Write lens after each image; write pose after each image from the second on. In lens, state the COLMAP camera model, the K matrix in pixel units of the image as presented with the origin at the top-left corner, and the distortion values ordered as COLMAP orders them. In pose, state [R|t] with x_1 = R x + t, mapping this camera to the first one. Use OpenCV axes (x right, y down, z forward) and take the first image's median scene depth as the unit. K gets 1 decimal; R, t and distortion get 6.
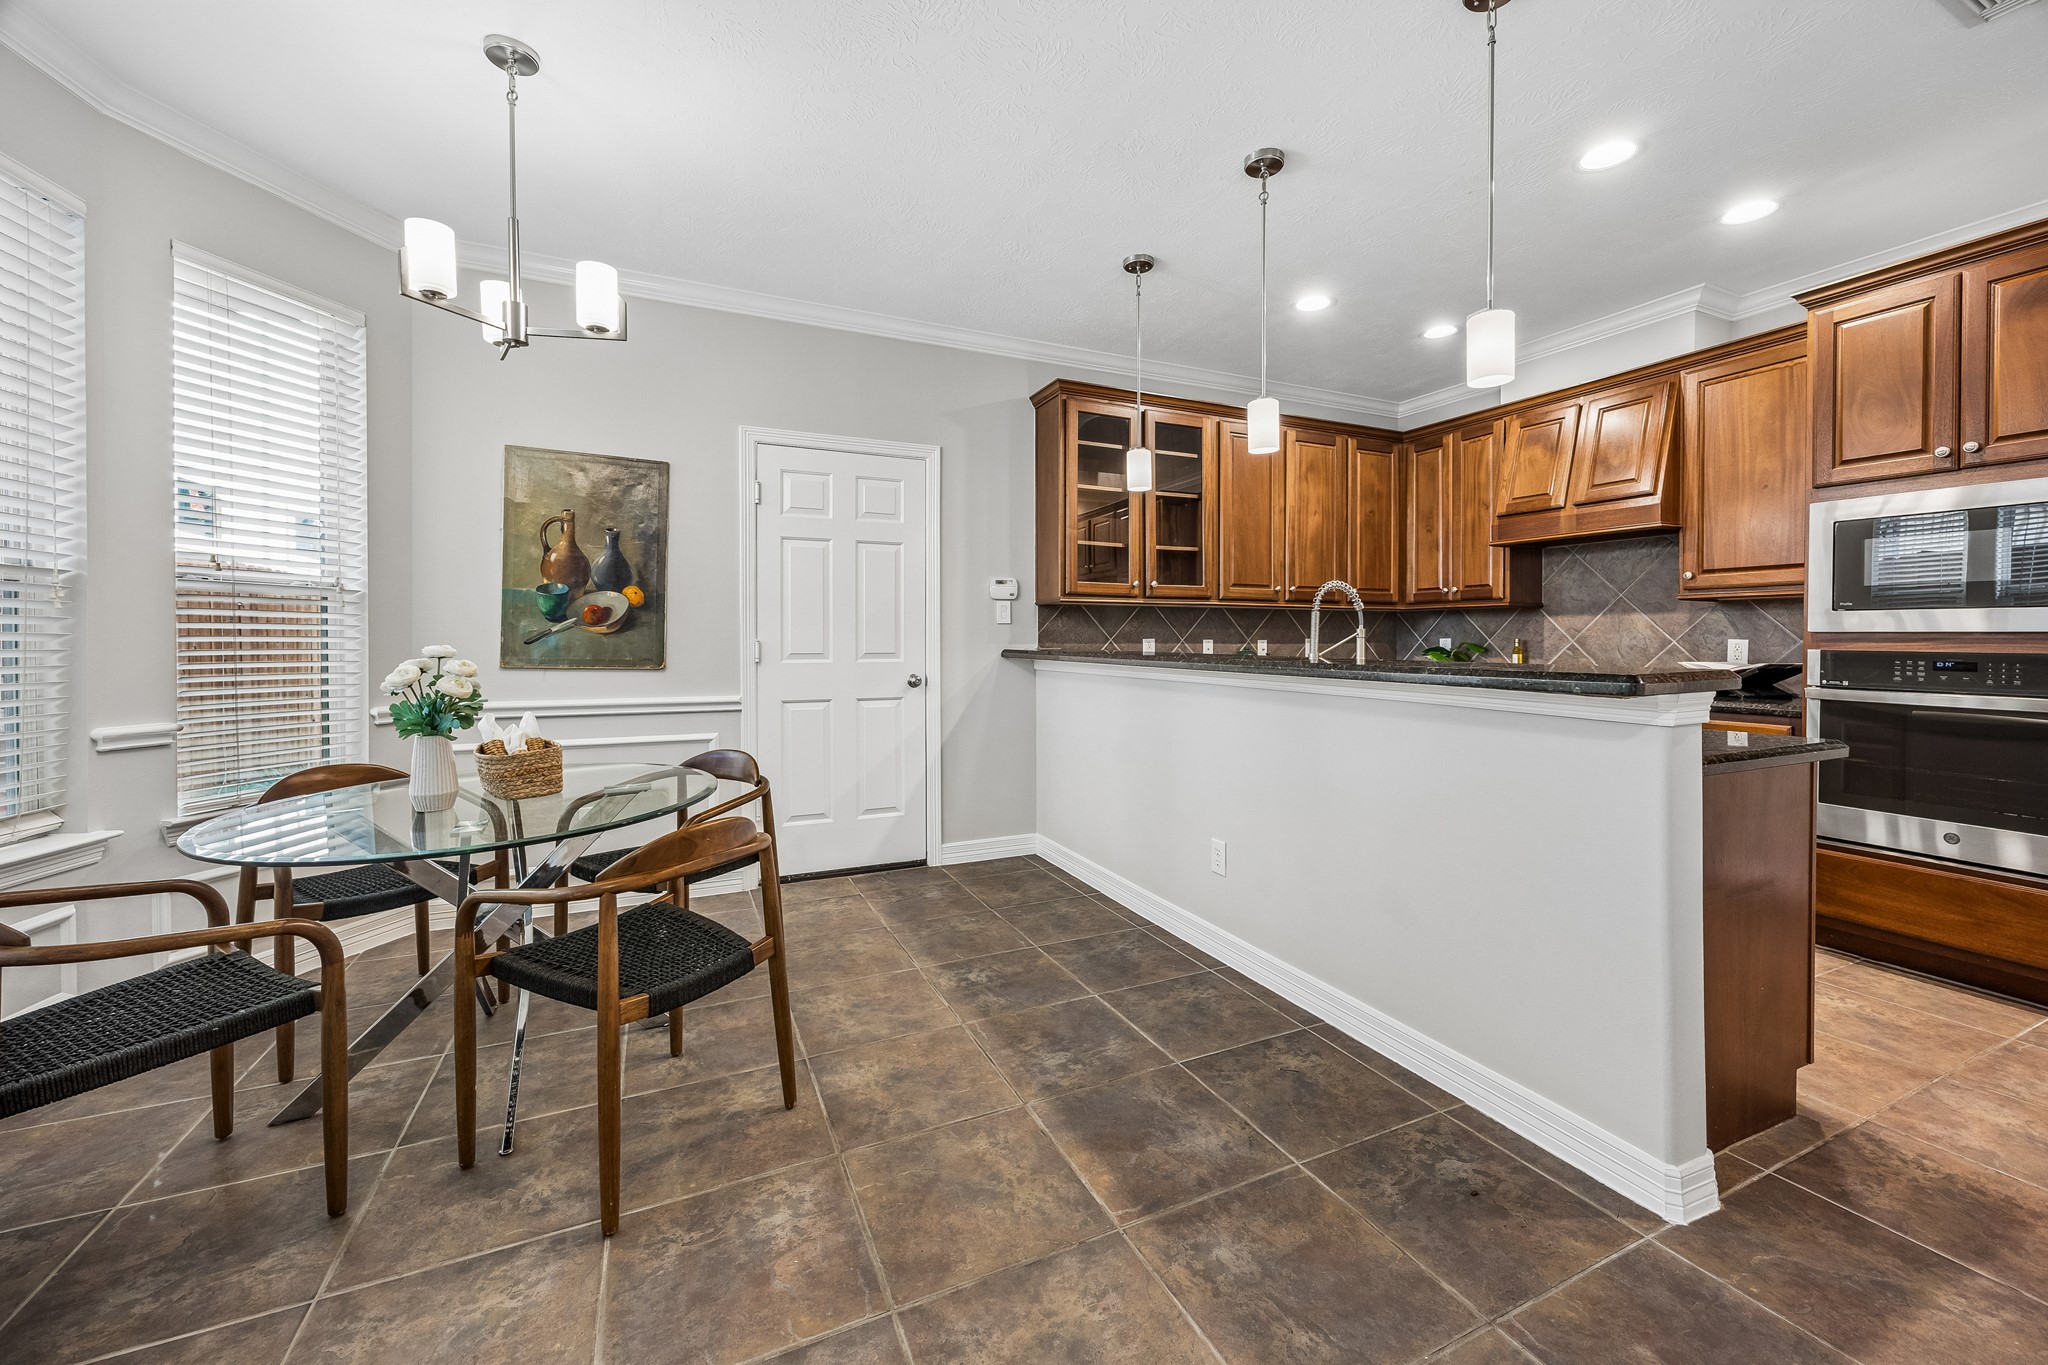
lens RADIAL K [[804.4, 0, 990.5], [0, 804.4, 642.3], [0, 0, 1]] dist [-0.001085, 0.000136]
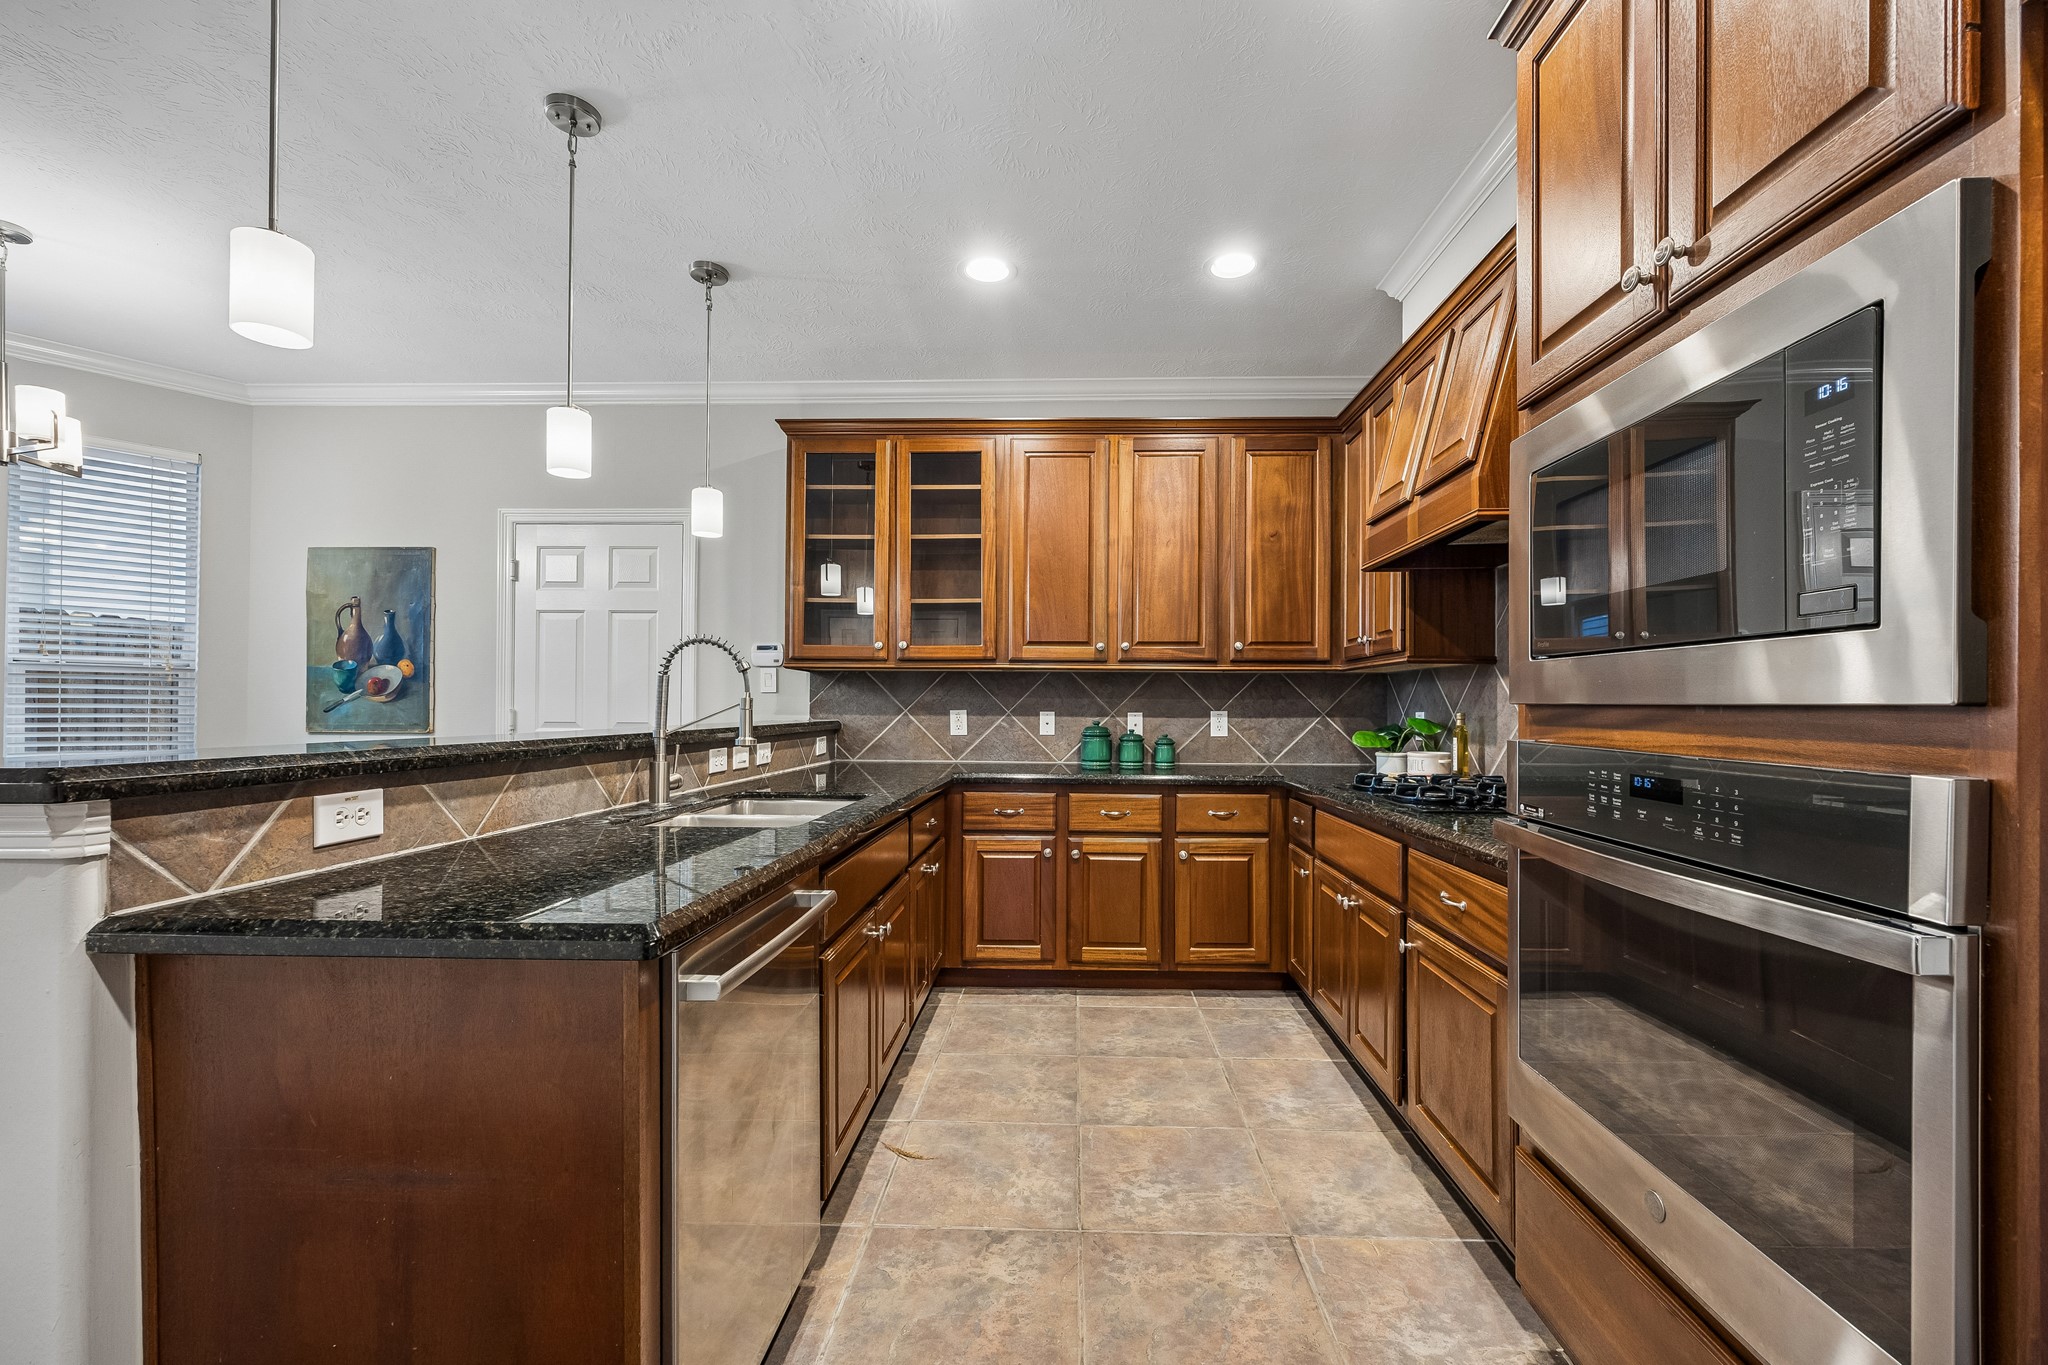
lens RADIAL K [[804.4, 0, 988.2], [0, 804.4, 704.1], [0, 0, 1]] dist [-0.001085, 0.000136]
pose [[0.896158, 0.003082, -0.443725, 0.812607], [-0.006759, 0.999955, -0.006705, -0.006687], [0.443684, 0.009008, 0.896138, 0.352471]]
